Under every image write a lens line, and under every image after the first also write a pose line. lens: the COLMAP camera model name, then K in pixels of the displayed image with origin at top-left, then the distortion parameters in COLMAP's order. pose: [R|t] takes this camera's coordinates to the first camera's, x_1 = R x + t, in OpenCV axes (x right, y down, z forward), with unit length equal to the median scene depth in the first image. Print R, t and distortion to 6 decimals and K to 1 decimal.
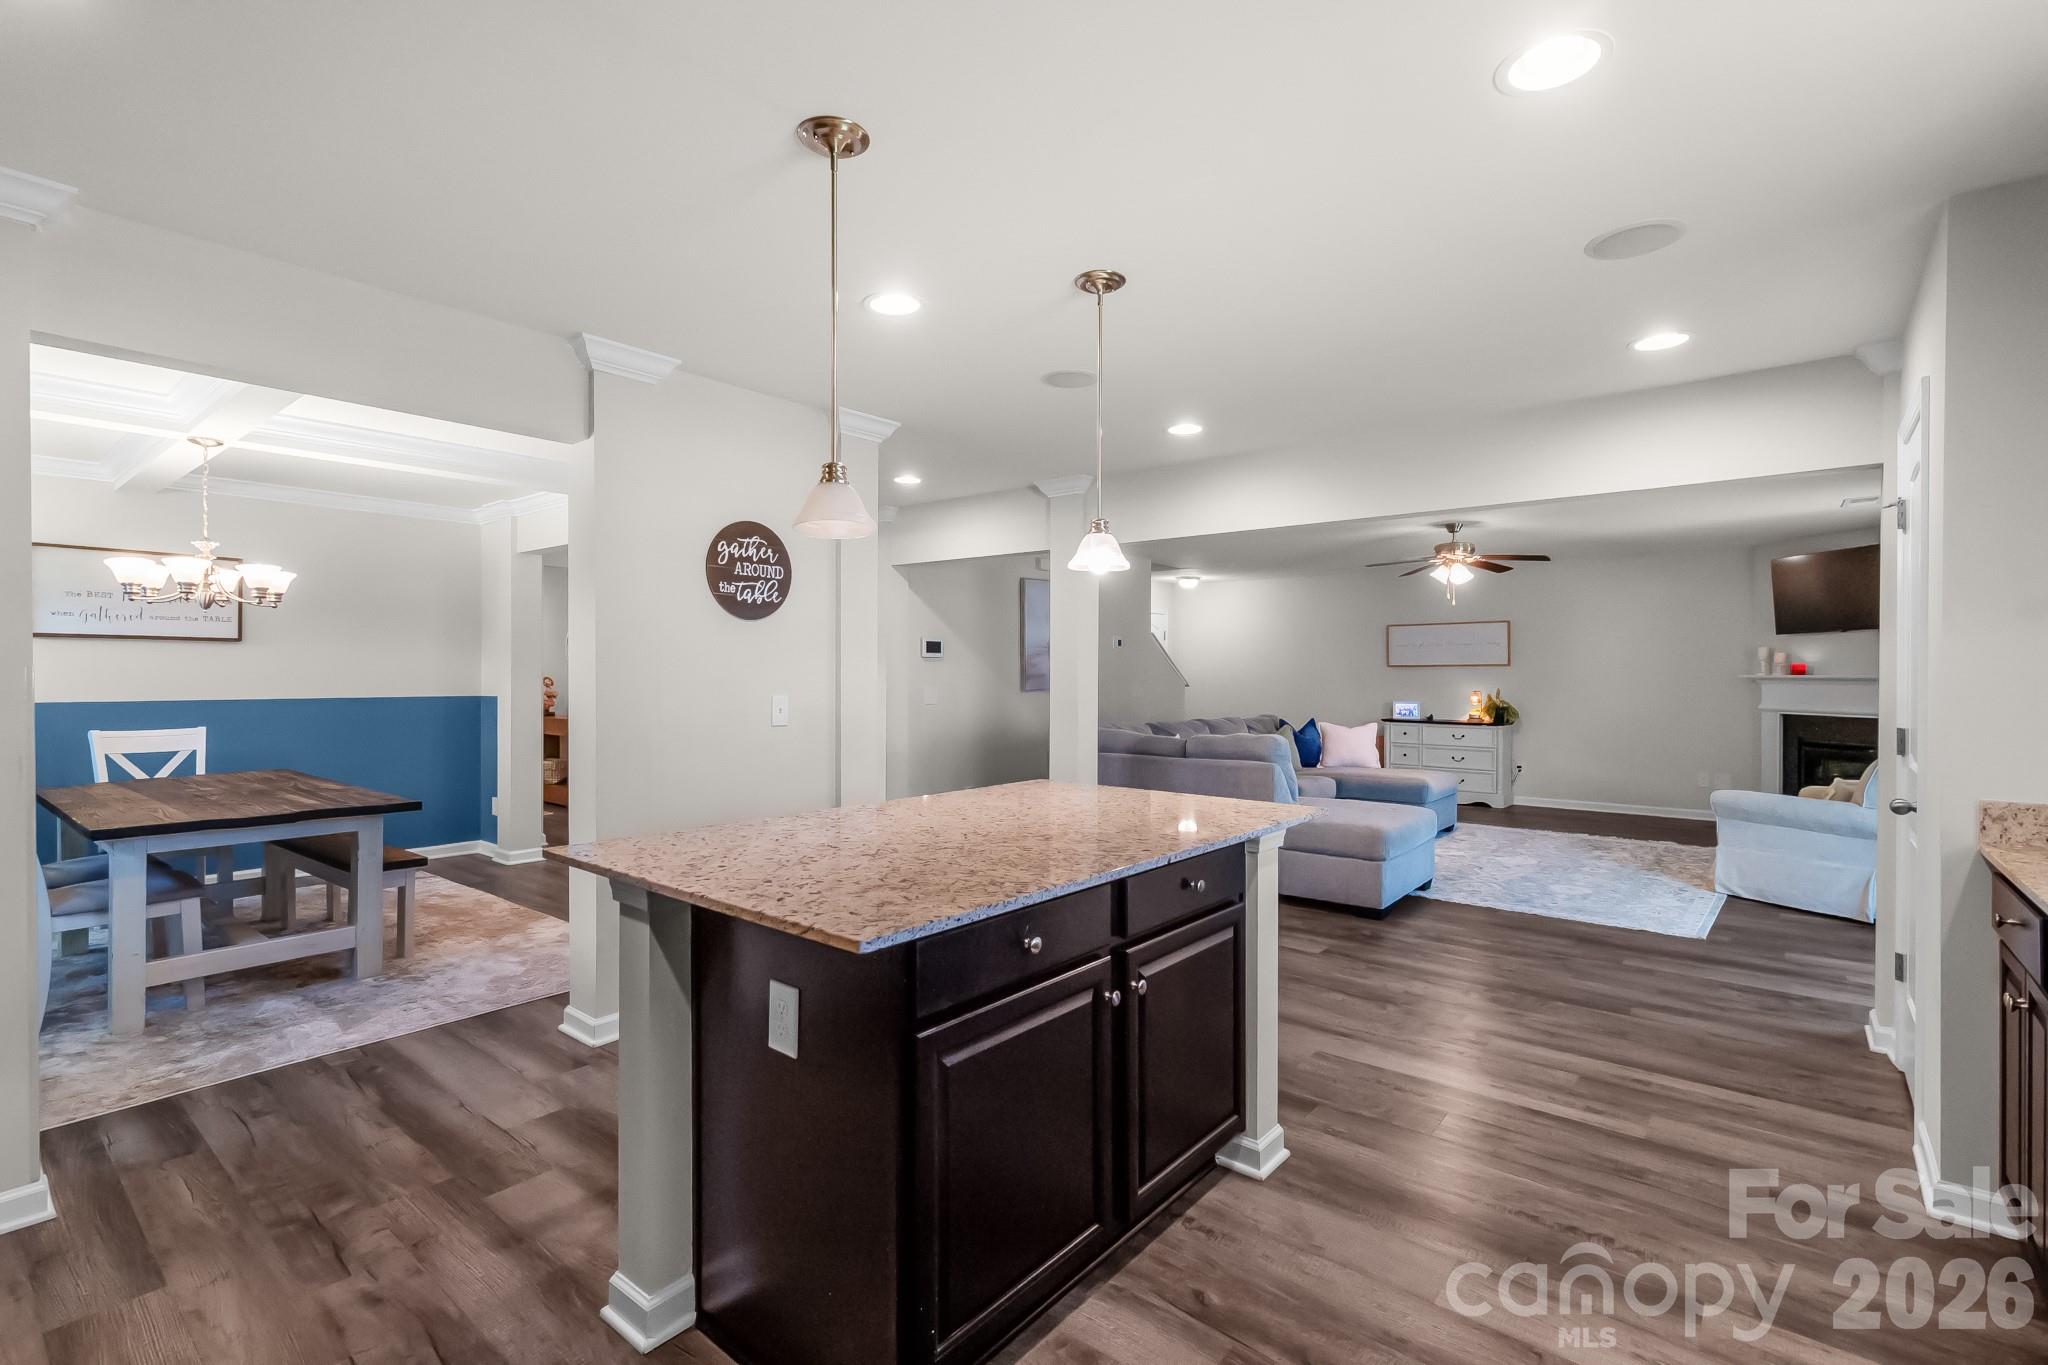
lens RADIAL K [[890.5, 0, 1088.9], [0, 890.5, 678.8], [0, 0, 1]] dist [0.001438, 0.000157]
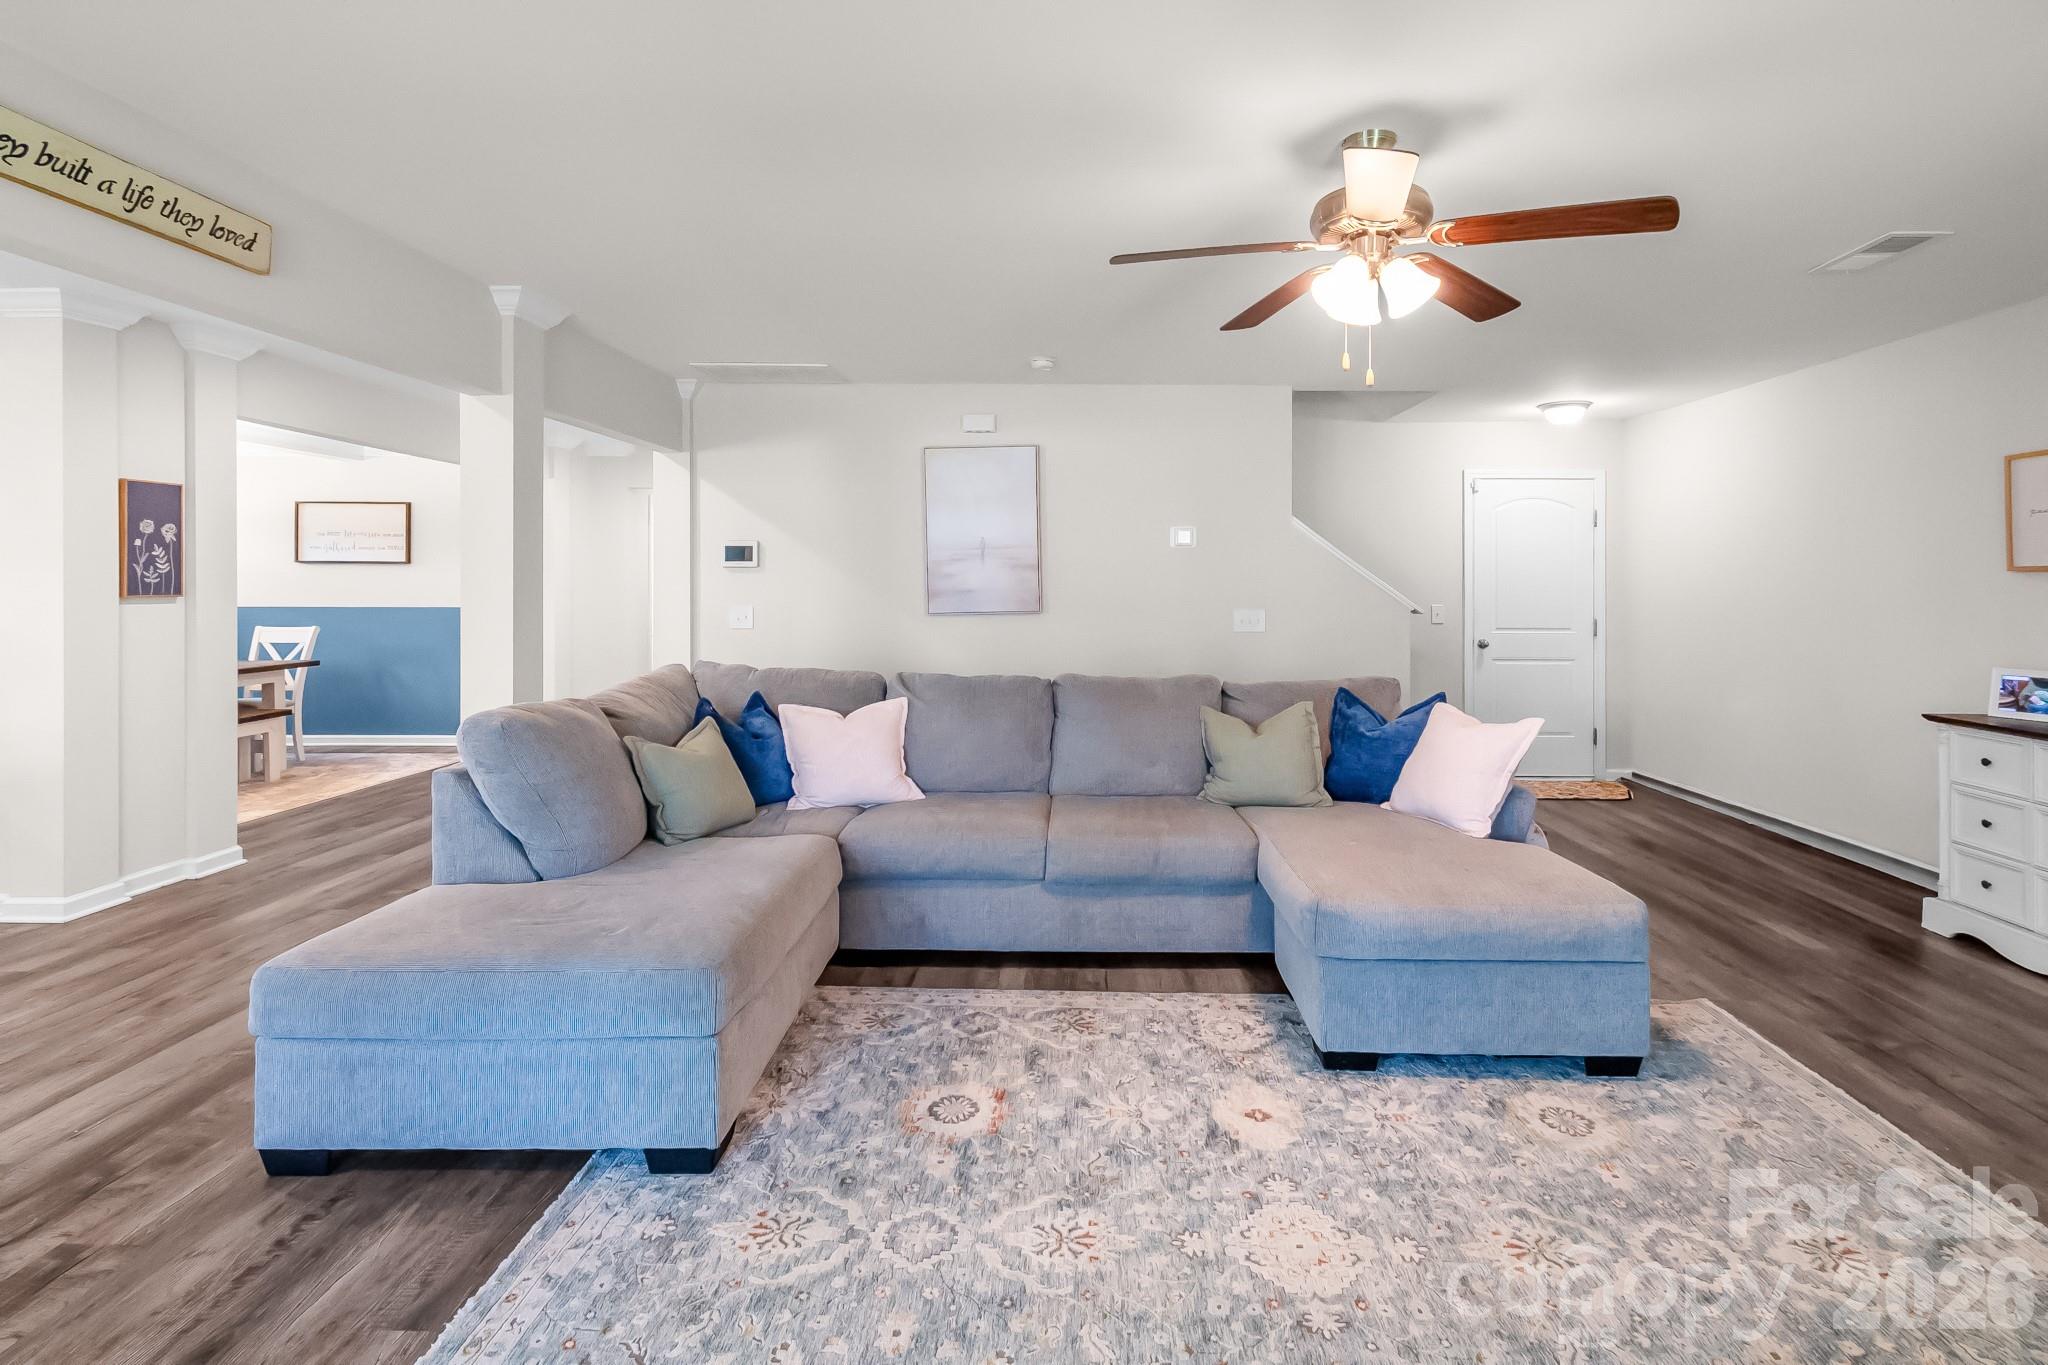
lens RADIAL K [[973.0, 0, 1085.8], [0, 973.0, 588.9], [0, 0, 1]] dist [0.001609, 0.000057]
pose [[0.609674, 0.001396, -0.792651, 0.559113], [-0.006351, 0.999975, -0.003123, -0.004124], [0.792627, 0.006938, 0.609667, 0.615793]]
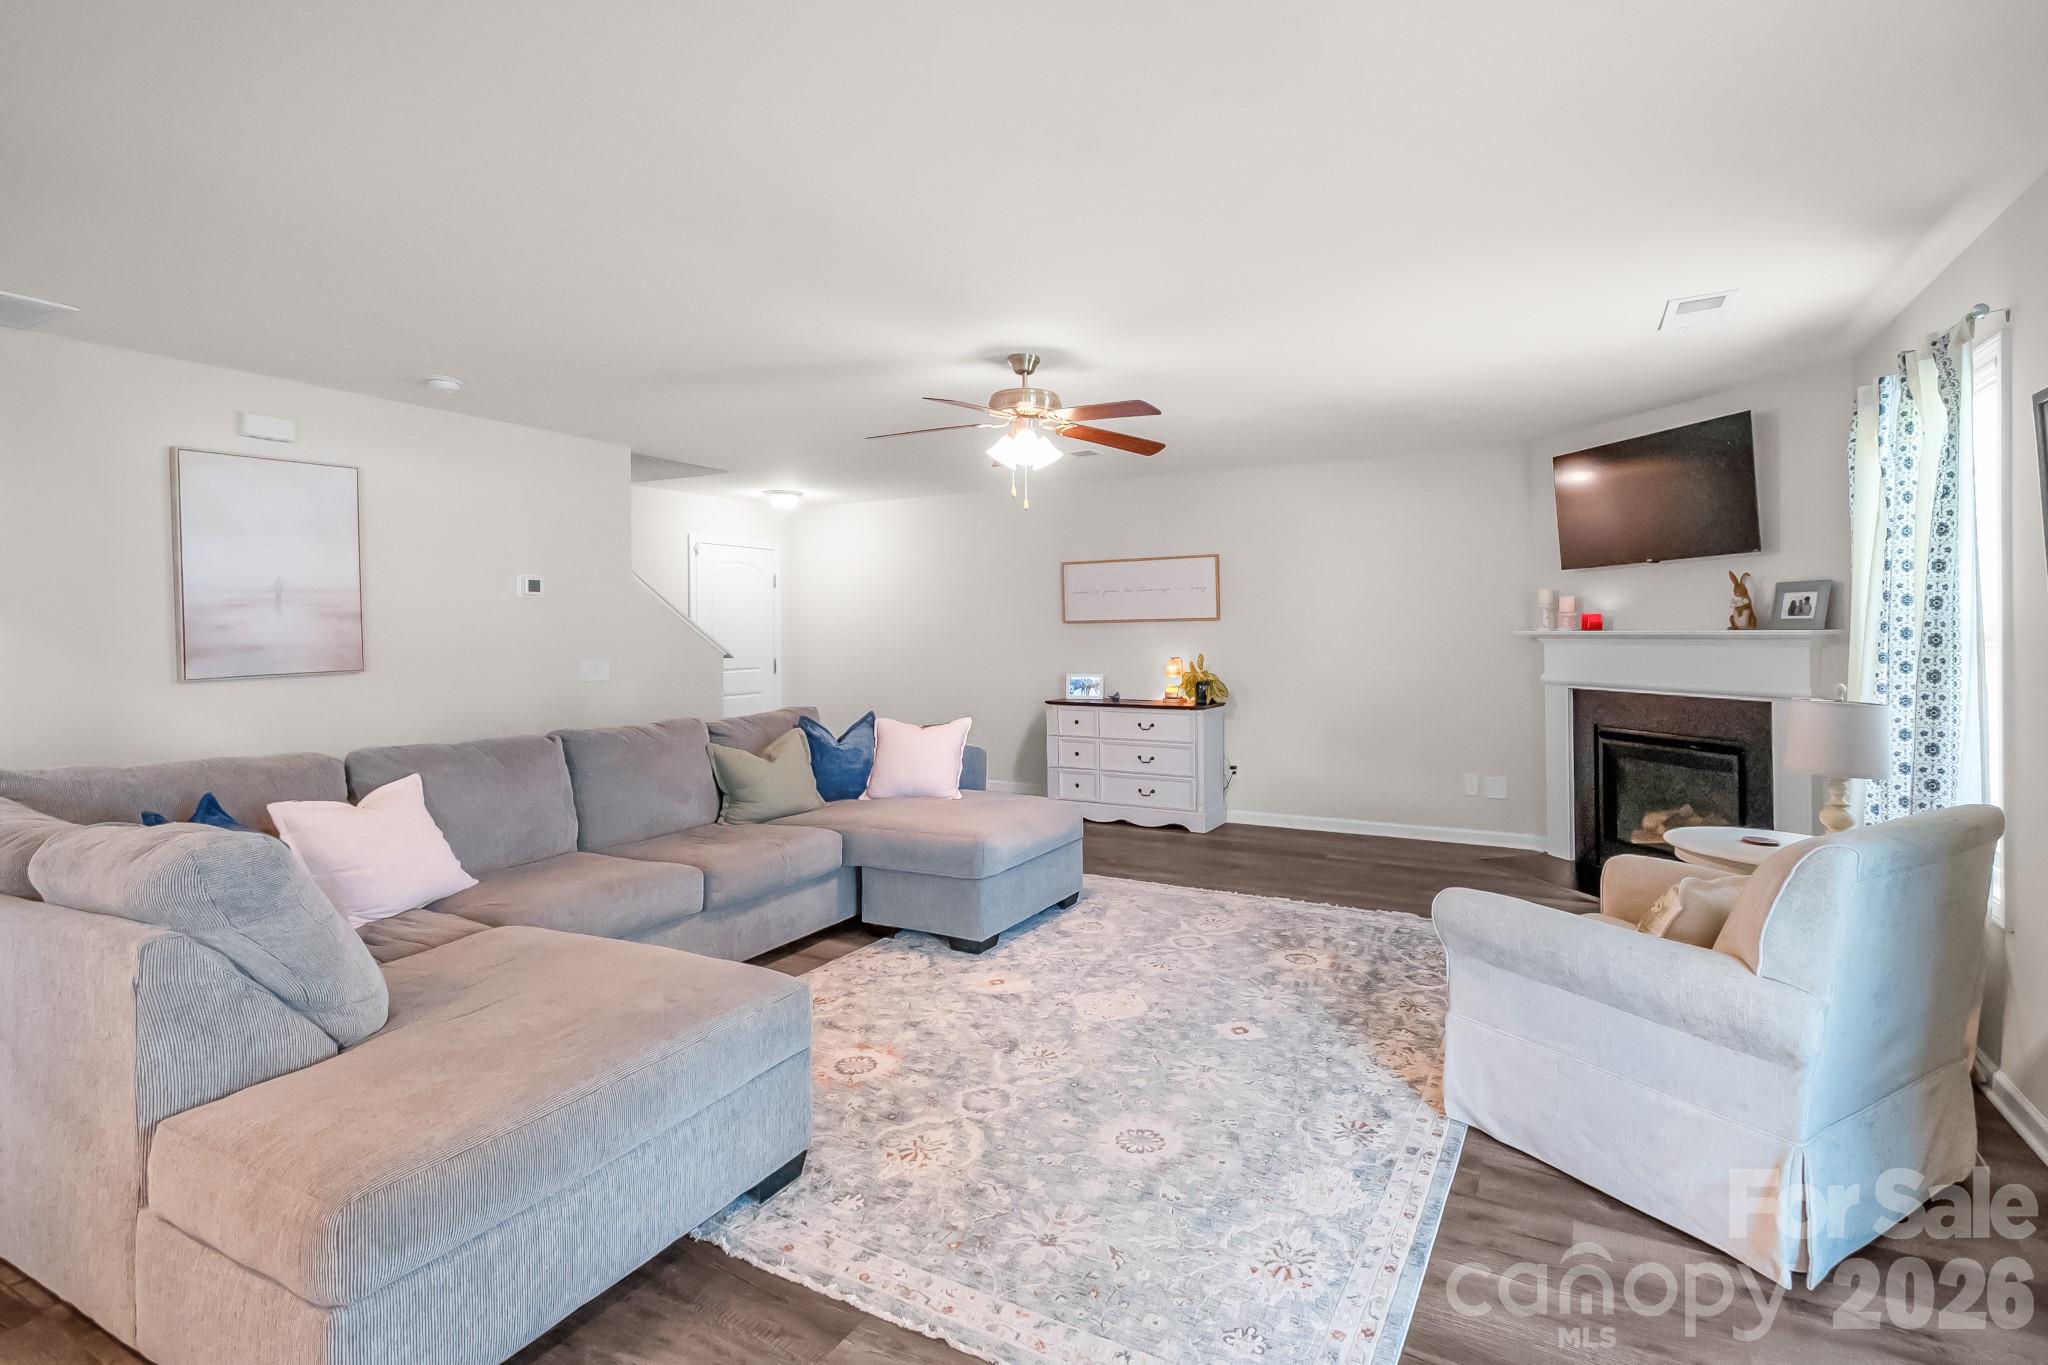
lens RADIAL K [[915.1, 0, 1104.6], [0, 915.1, 634.0], [0, 0, 1]] dist [-0.001206, -0.000055]
pose [[0.982245, -0.012270, 0.187203, 0.311950], [0.012890, 0.999915, -0.002097, -0.004528], [-0.187161, 0.004473, 0.982319, 0.399402]]
